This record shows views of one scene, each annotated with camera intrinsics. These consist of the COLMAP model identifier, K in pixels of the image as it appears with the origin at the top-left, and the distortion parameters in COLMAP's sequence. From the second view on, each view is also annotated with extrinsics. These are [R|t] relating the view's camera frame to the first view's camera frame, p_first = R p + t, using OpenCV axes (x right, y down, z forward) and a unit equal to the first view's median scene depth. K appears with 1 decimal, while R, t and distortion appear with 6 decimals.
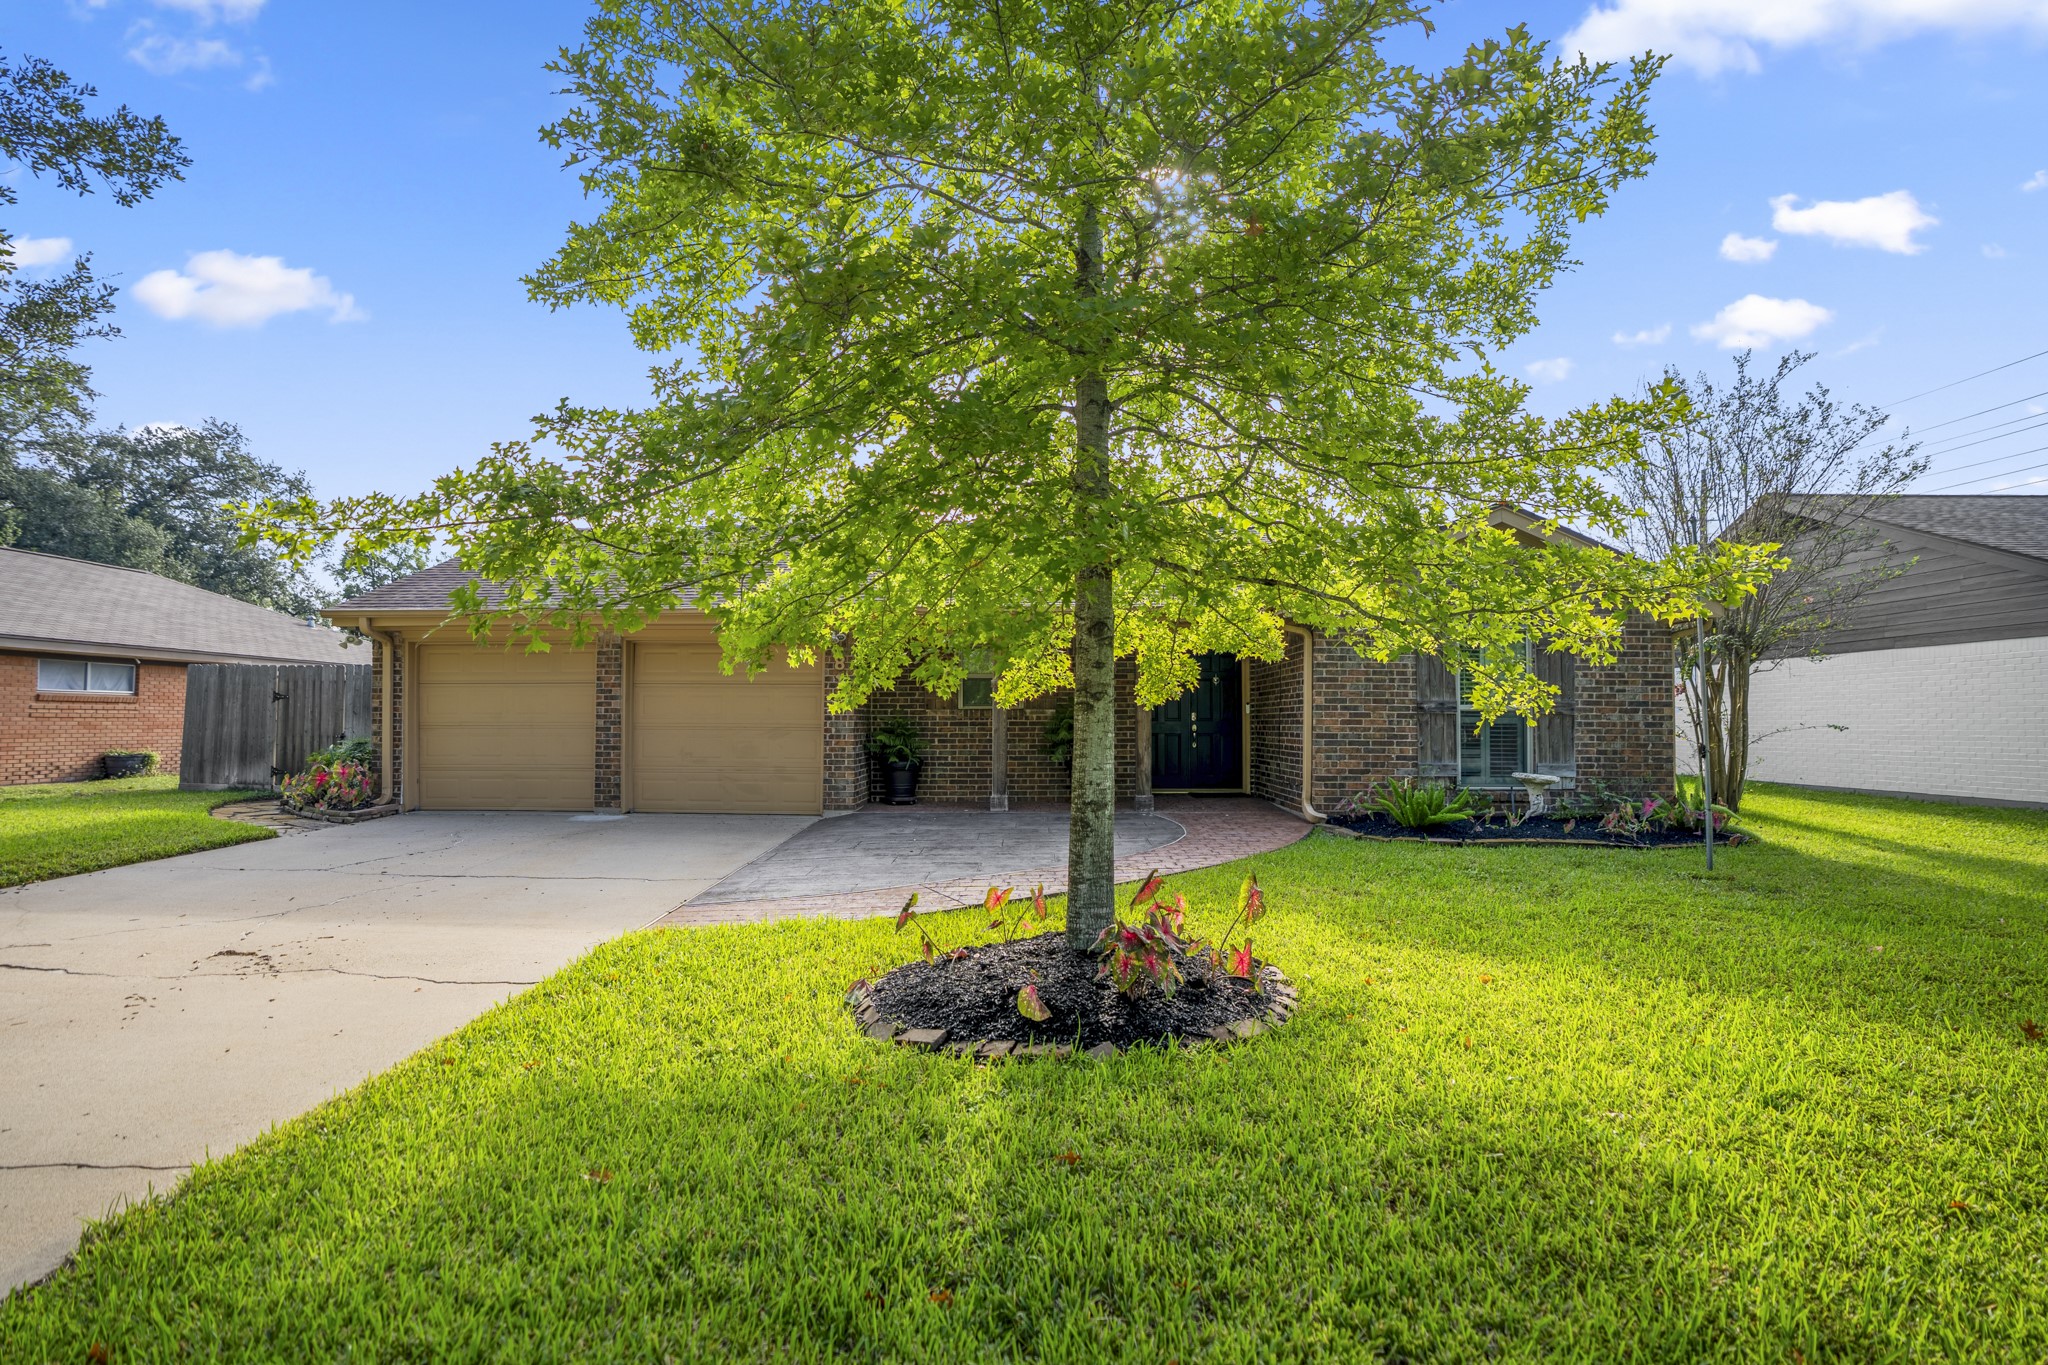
lens RADIAL K [[956.1, 0, 1030.4], [0, 956.1, 653.2], [0, 0, 1]] dist [-0.062686, 0.020590]
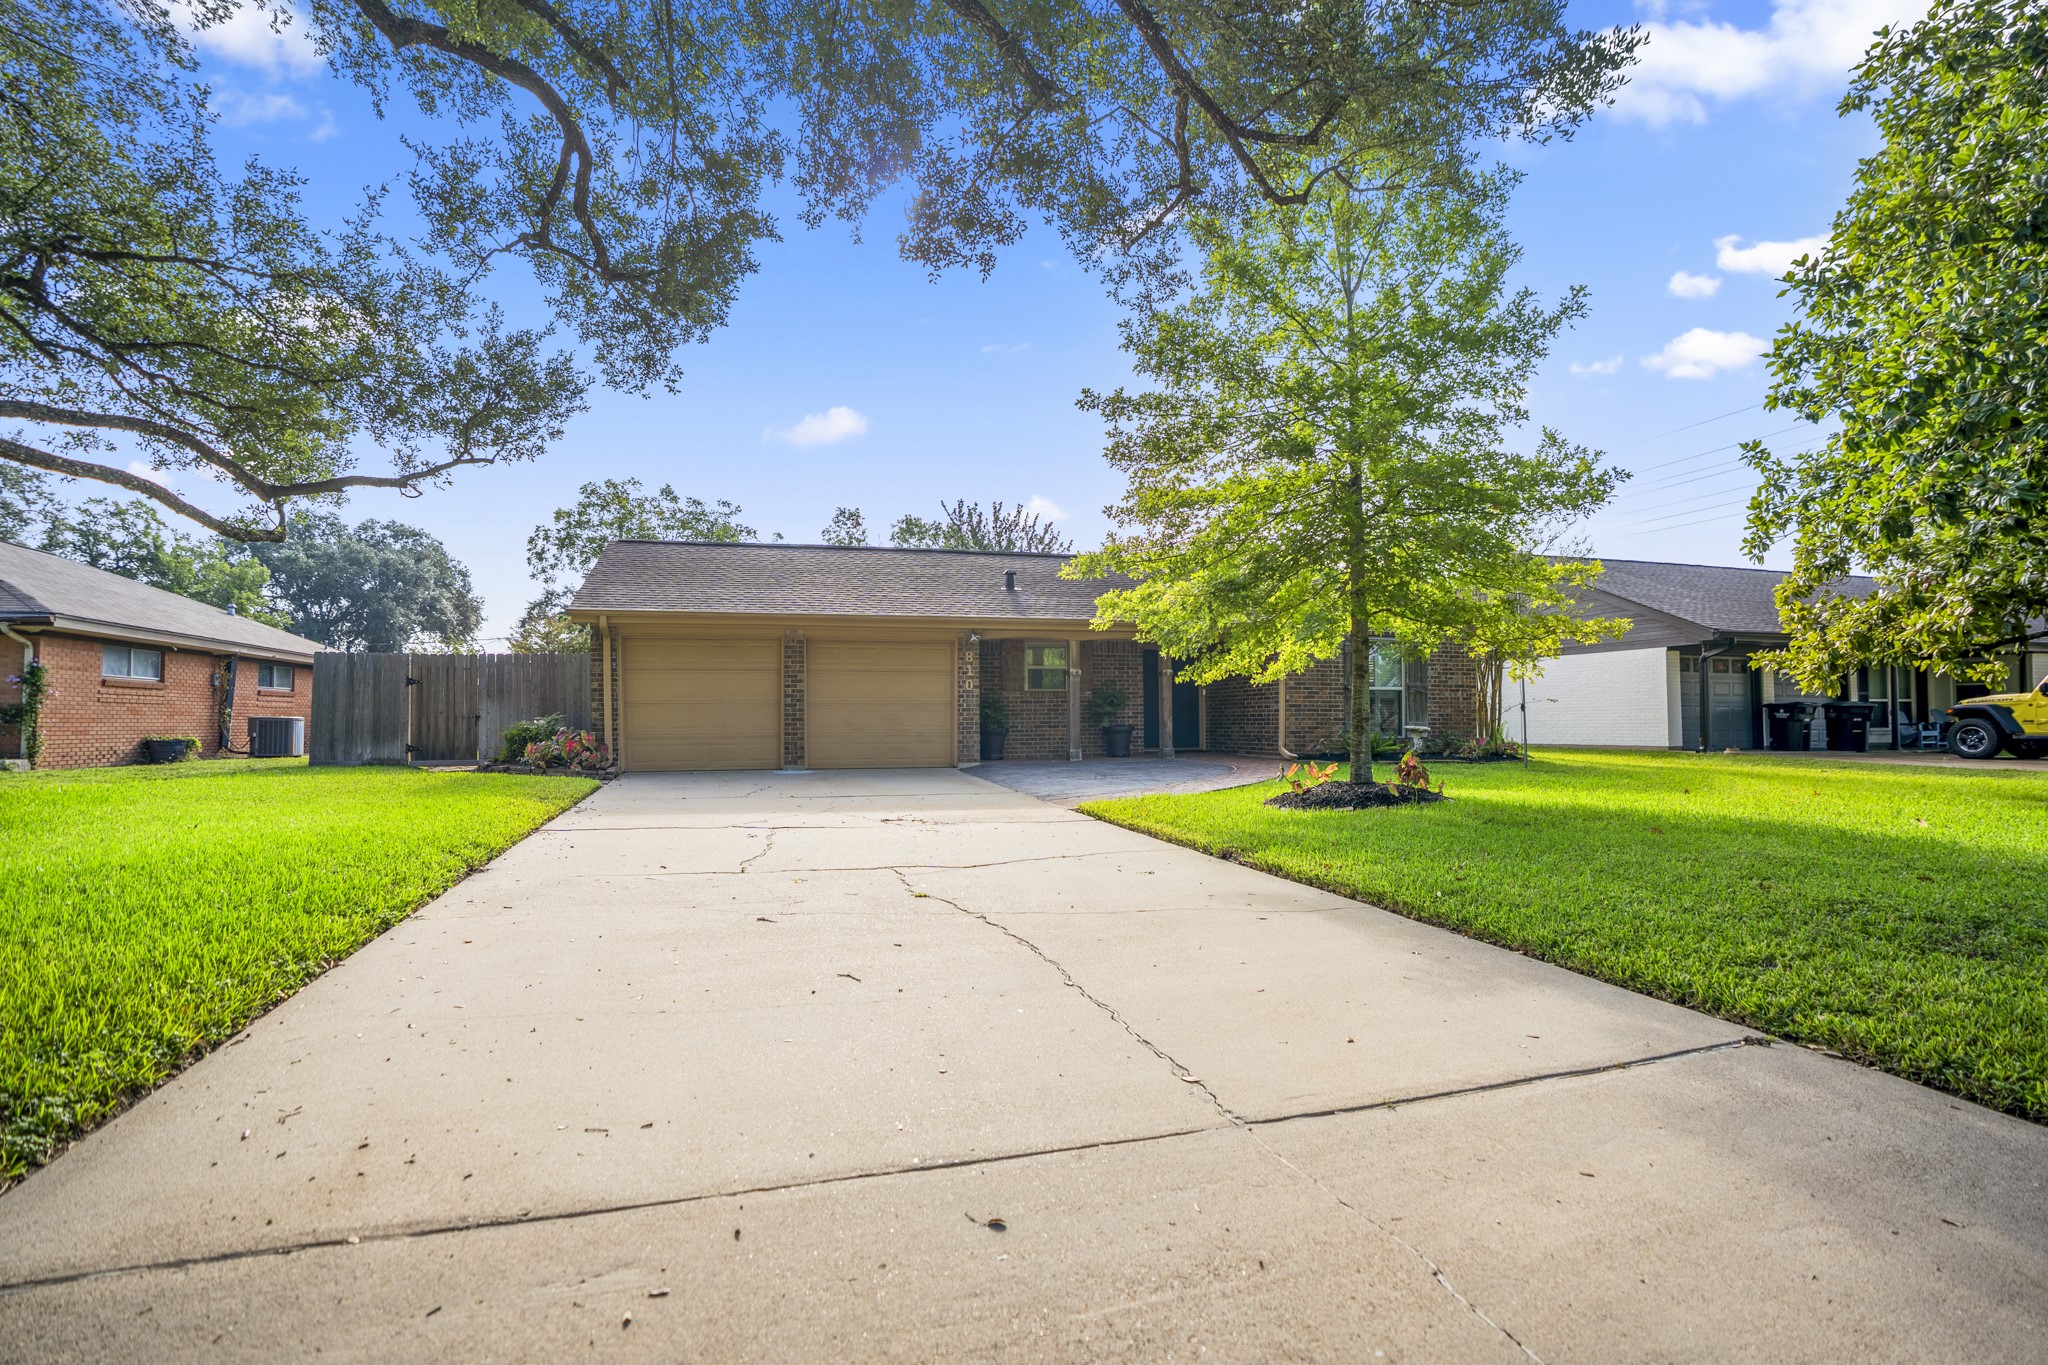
lens RADIAL K [[944.5, 0, 1026.9], [0, 944.5, 674.1], [0, 0, 1]] dist [-0.074730, 0.025416]
pose [[0.957487, 0.006221, 0.288410, -0.514519], [-0.013017, 0.999681, 0.021649, 0.005091], [-0.288183, -0.024483, 0.957262, -0.335466]]
